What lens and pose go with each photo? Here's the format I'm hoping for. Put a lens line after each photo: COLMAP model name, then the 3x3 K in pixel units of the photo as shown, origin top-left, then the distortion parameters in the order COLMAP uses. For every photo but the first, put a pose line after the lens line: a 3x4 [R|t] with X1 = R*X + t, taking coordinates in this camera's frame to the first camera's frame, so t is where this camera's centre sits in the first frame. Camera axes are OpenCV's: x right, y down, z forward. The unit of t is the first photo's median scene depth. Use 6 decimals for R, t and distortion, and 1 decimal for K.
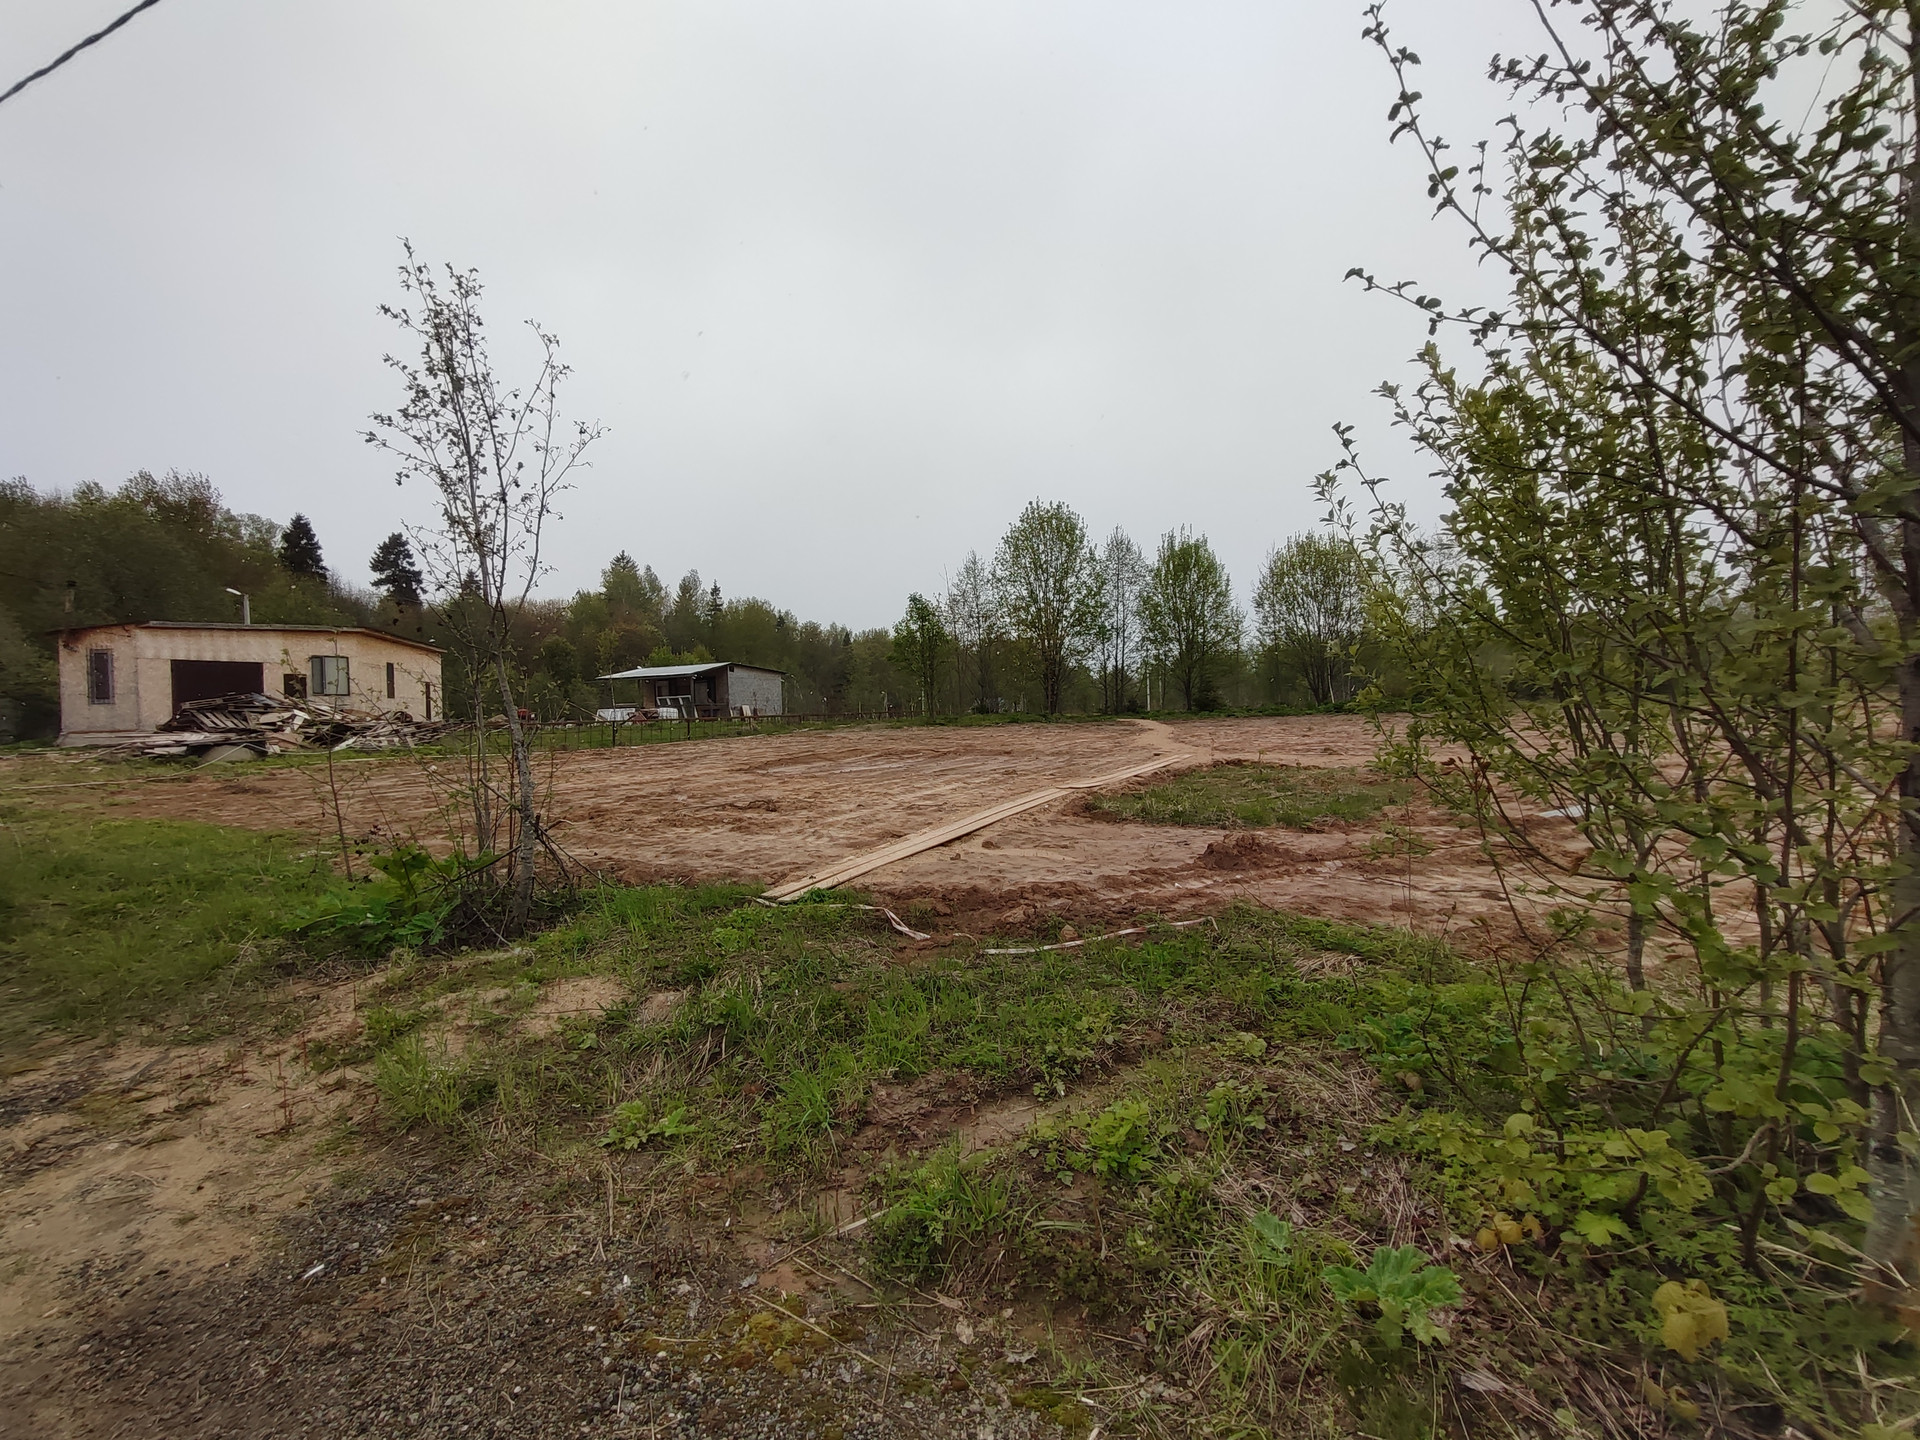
lens RADIAL K [[871.3, 0, 945.2], [0, 871.3, 708.5], [0, 0, 1]] dist [-0.001076, 0.002498]
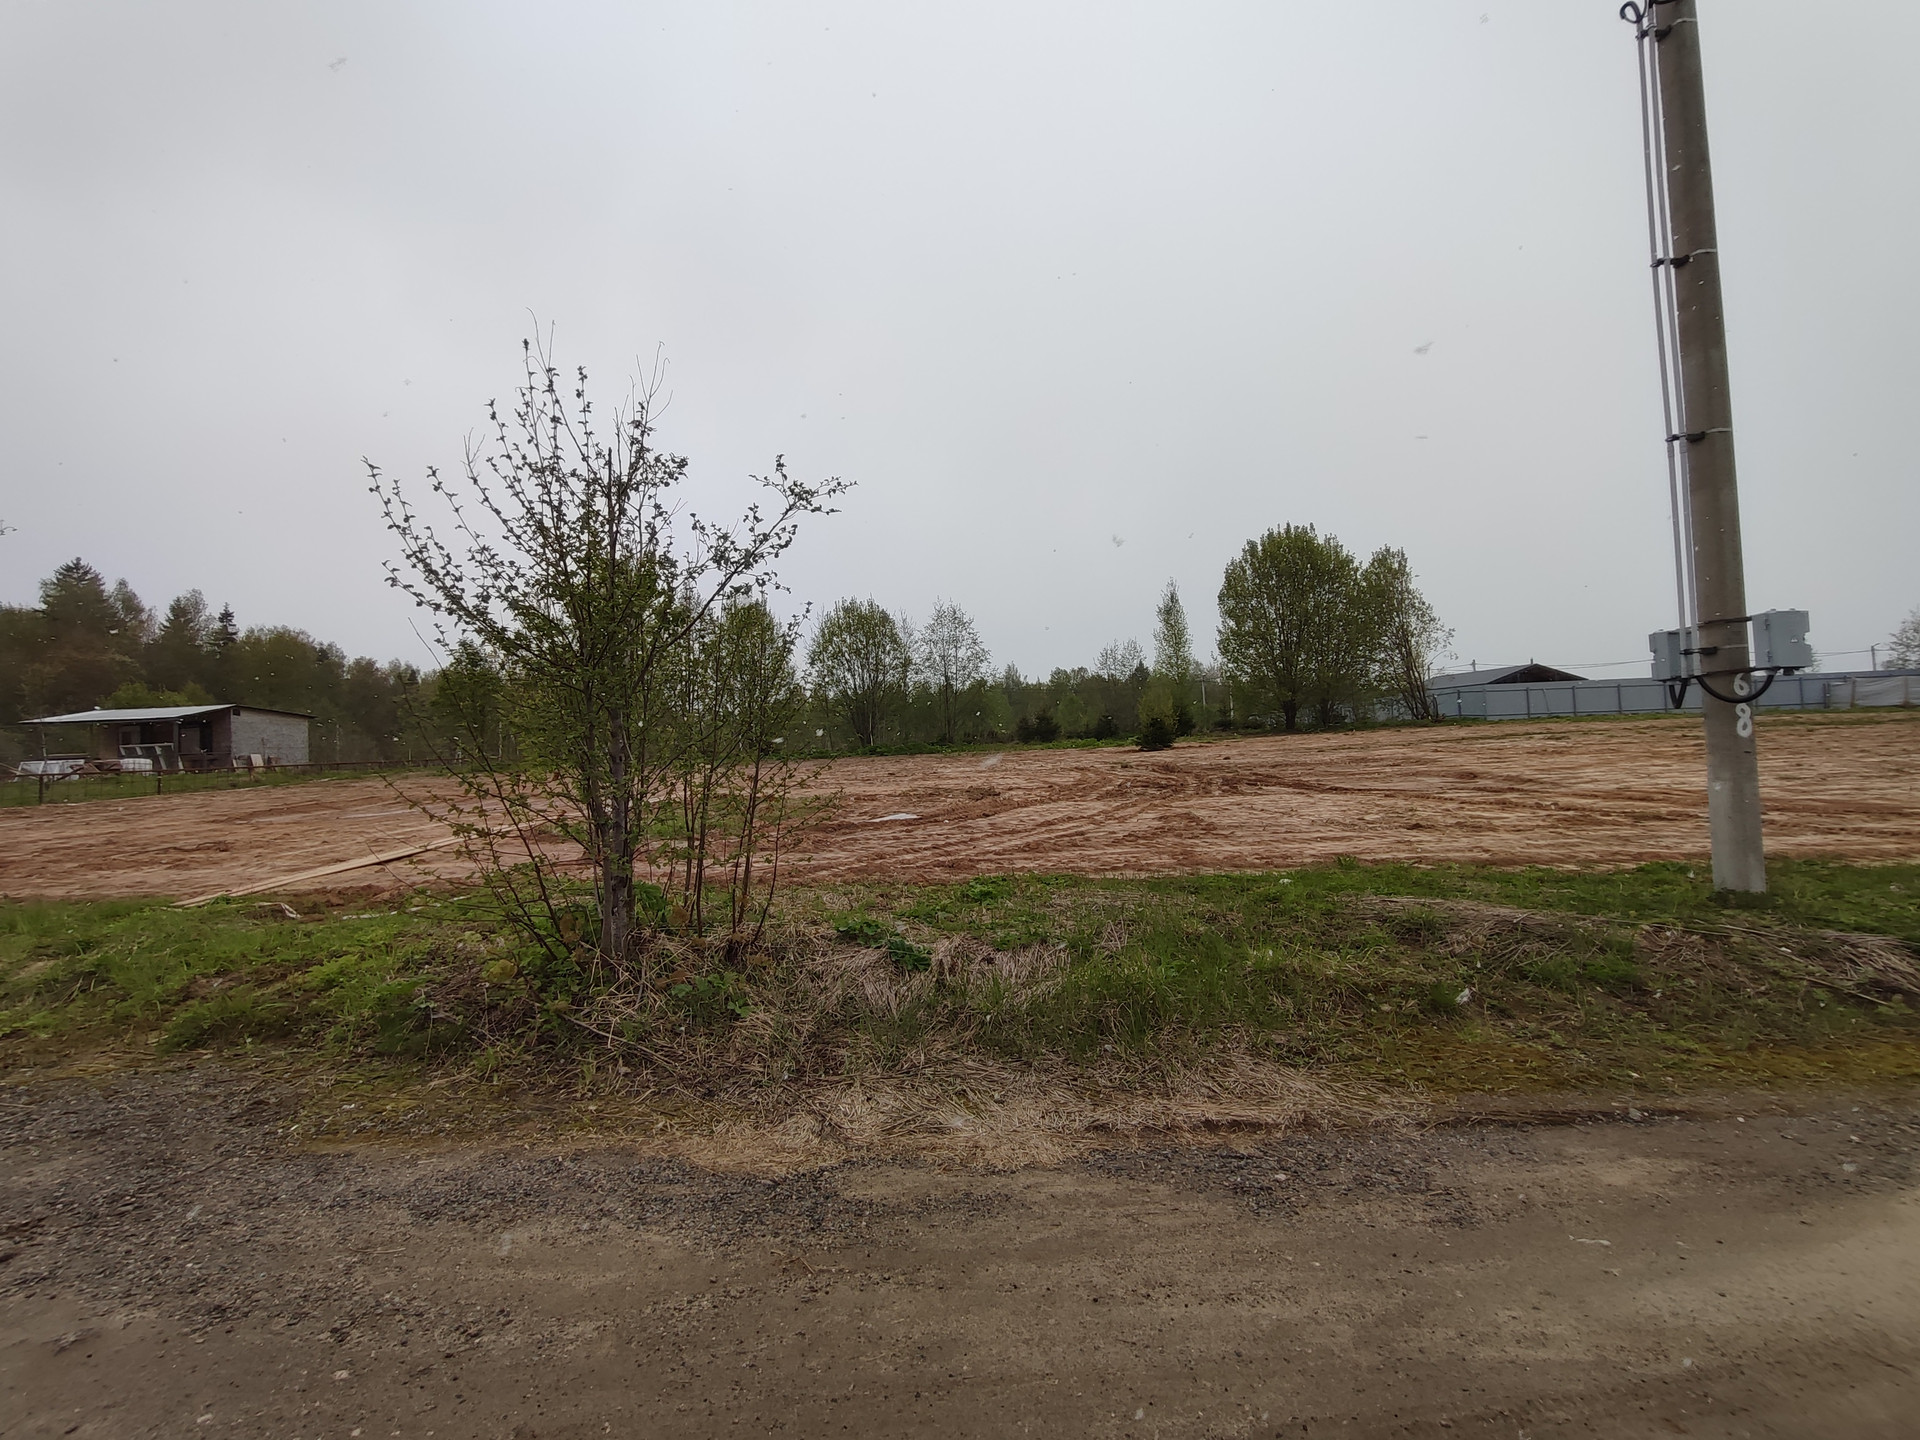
lens RADIAL K [[871.3, 0, 943.1], [0, 871.3, 711.1], [0, 0, 1]] dist [-0.001076, 0.002498]
pose [[0.909767, 0.008202, 0.415037, 0.034142], [0.011871, 0.998882, -0.045761, 0.001086], [-0.414949, 0.046558, 0.908653, -0.074463]]
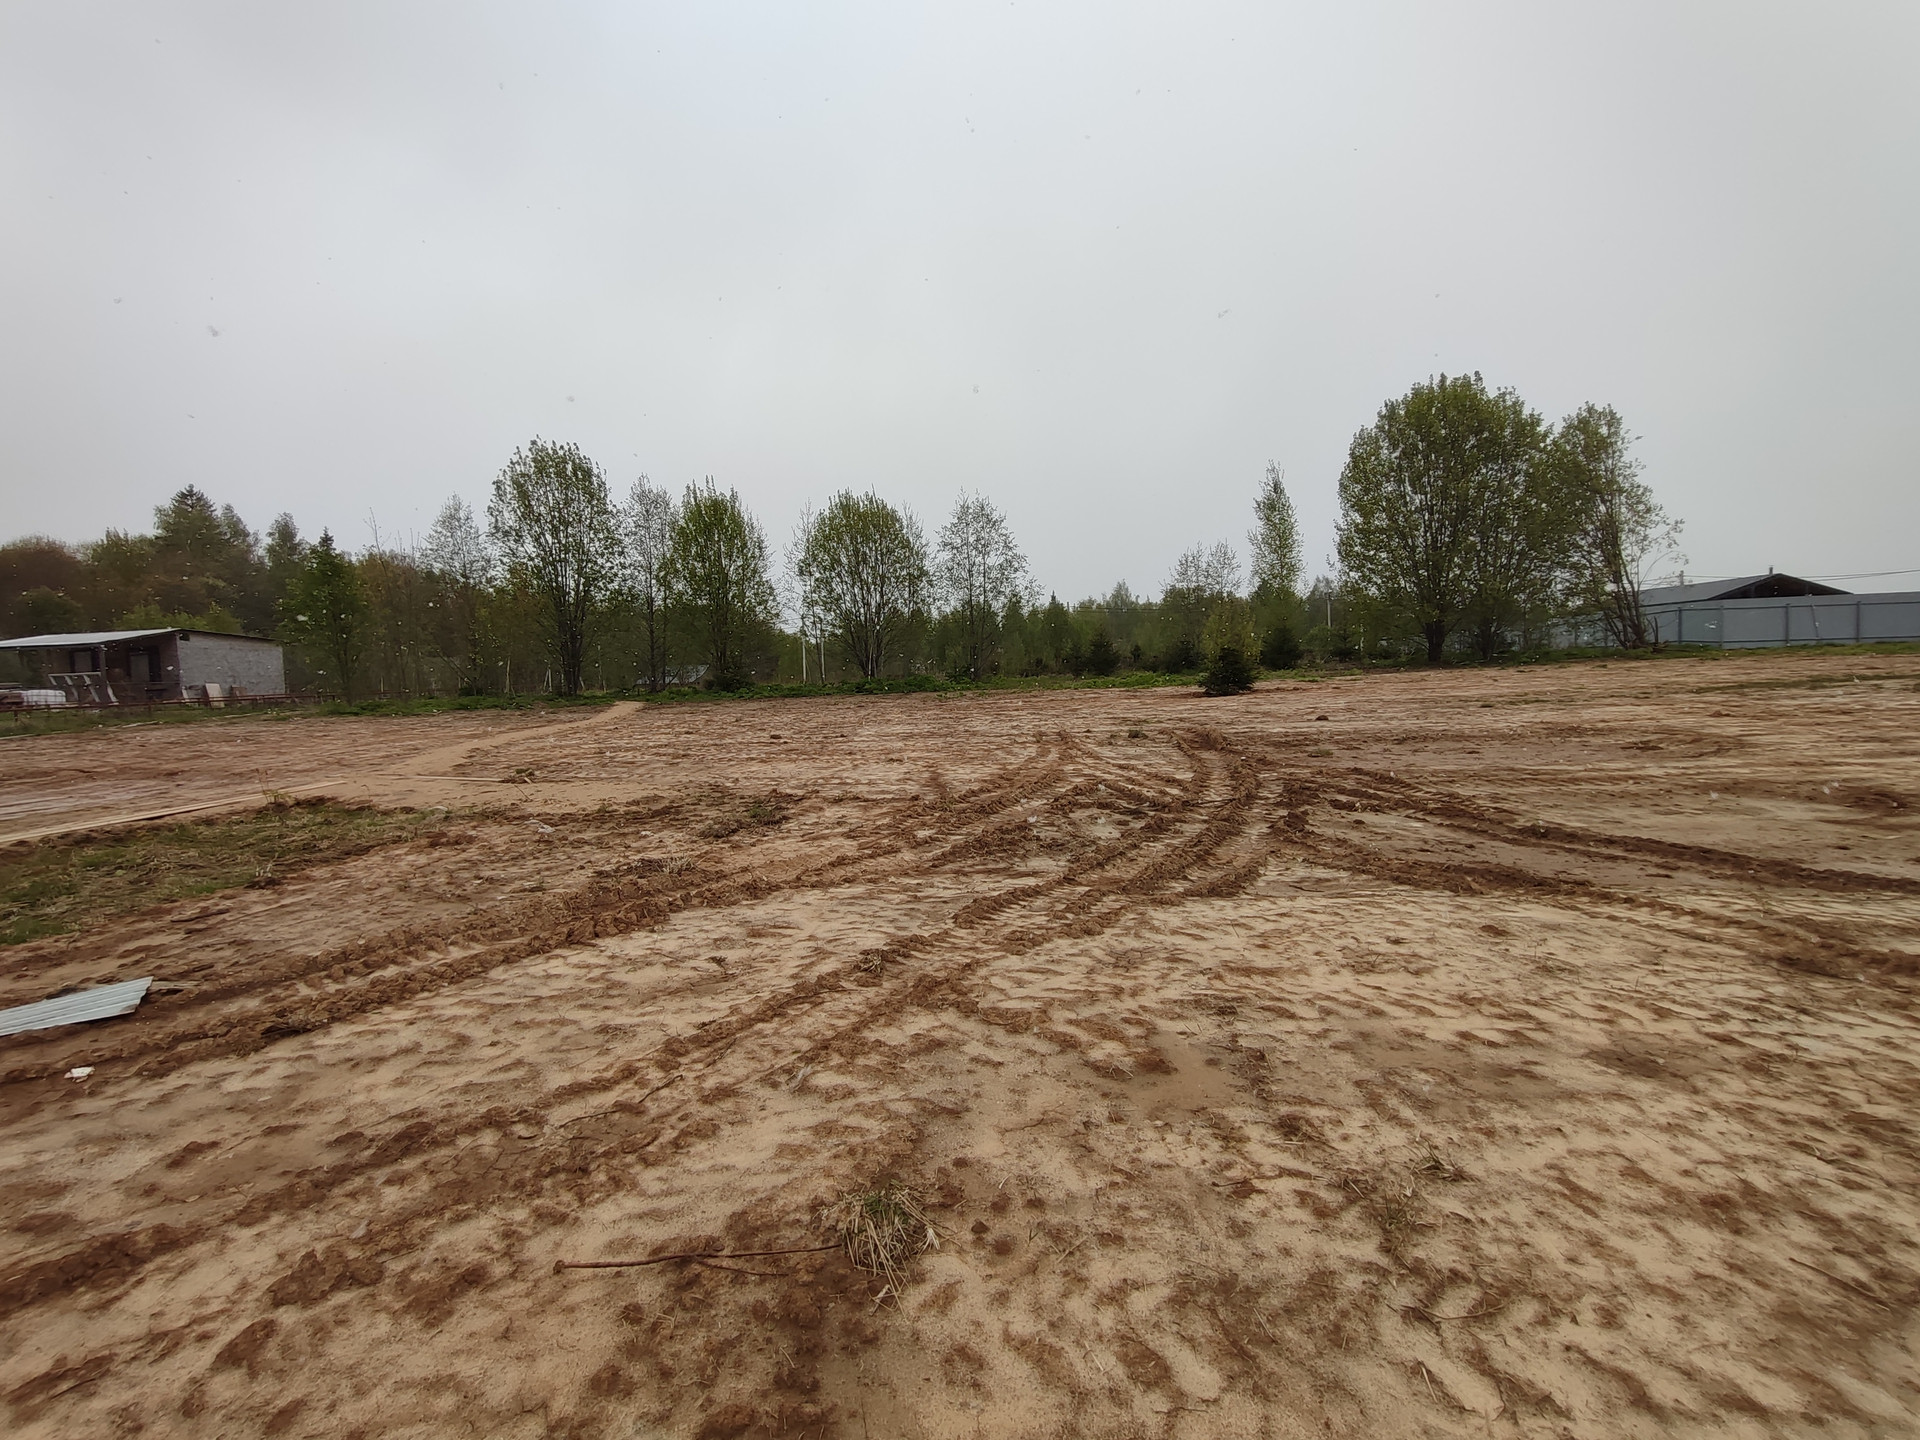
lens RADIAL K [[871.3, 0, 949.4], [0, 871.3, 708.6], [0, 0, 1]] dist [-0.001076, 0.002498]
pose [[0.954760, -0.017792, 0.296845, 0.178679], [0.006240, 0.999188, 0.039817, -0.009326], [-0.297313, -0.036163, 0.954095, 0.065552]]
